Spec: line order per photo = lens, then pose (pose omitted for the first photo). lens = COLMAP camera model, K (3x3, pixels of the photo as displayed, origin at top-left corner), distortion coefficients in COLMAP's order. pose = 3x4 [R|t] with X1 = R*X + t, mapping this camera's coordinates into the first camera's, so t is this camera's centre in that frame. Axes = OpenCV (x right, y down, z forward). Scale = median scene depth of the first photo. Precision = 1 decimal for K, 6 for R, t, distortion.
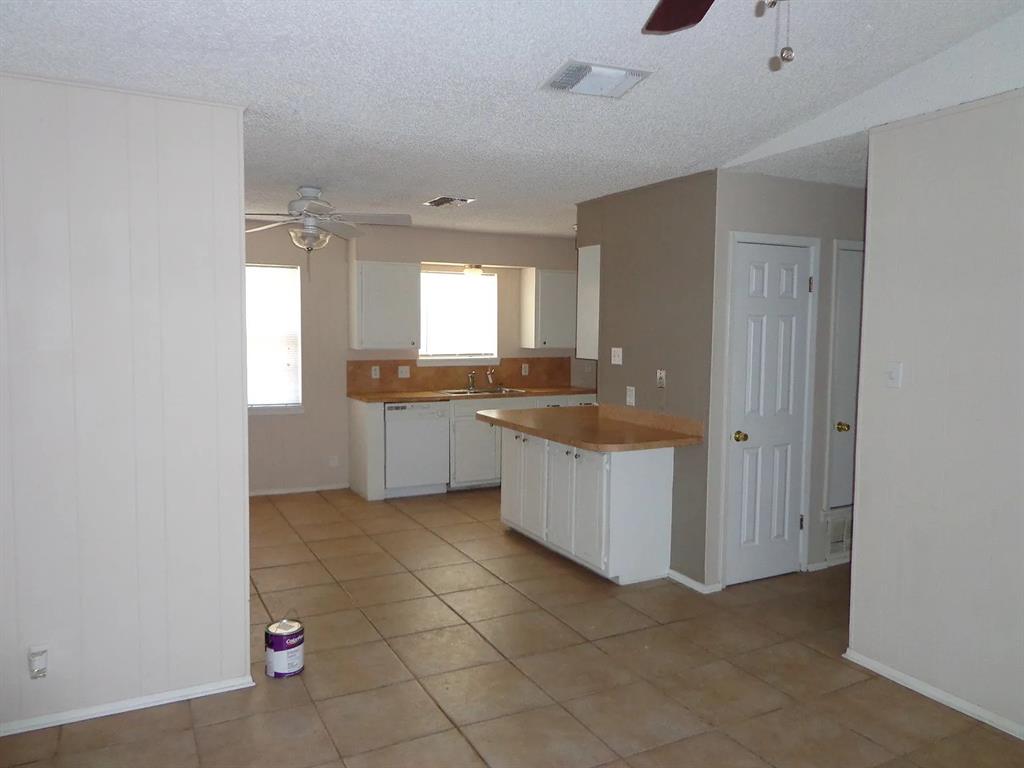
lens RADIAL K [[773.0, 0, 513.1], [0, 773.0, 387.5], [0, 0, 1]] dist [-0.007340, -0.000767]
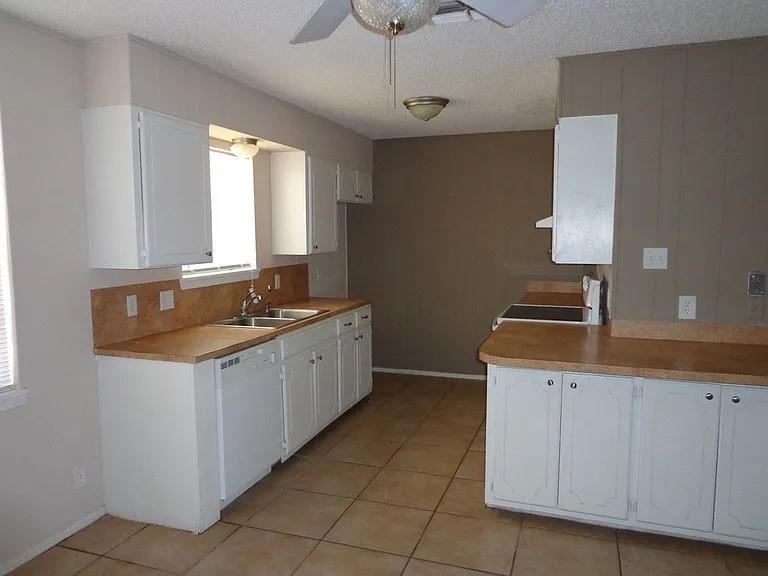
lens RADIAL K [[579.7, 0, 380.6], [0, 579.7, 289.9], [0, 0, 1]] dist [-0.007340, -0.000767]
pose [[0.719794, -0.081624, 0.689372, -0.339632], [0.066243, 0.996608, 0.048835, -0.040199], [-0.691019, 0.010515, 0.722760, 0.545229]]
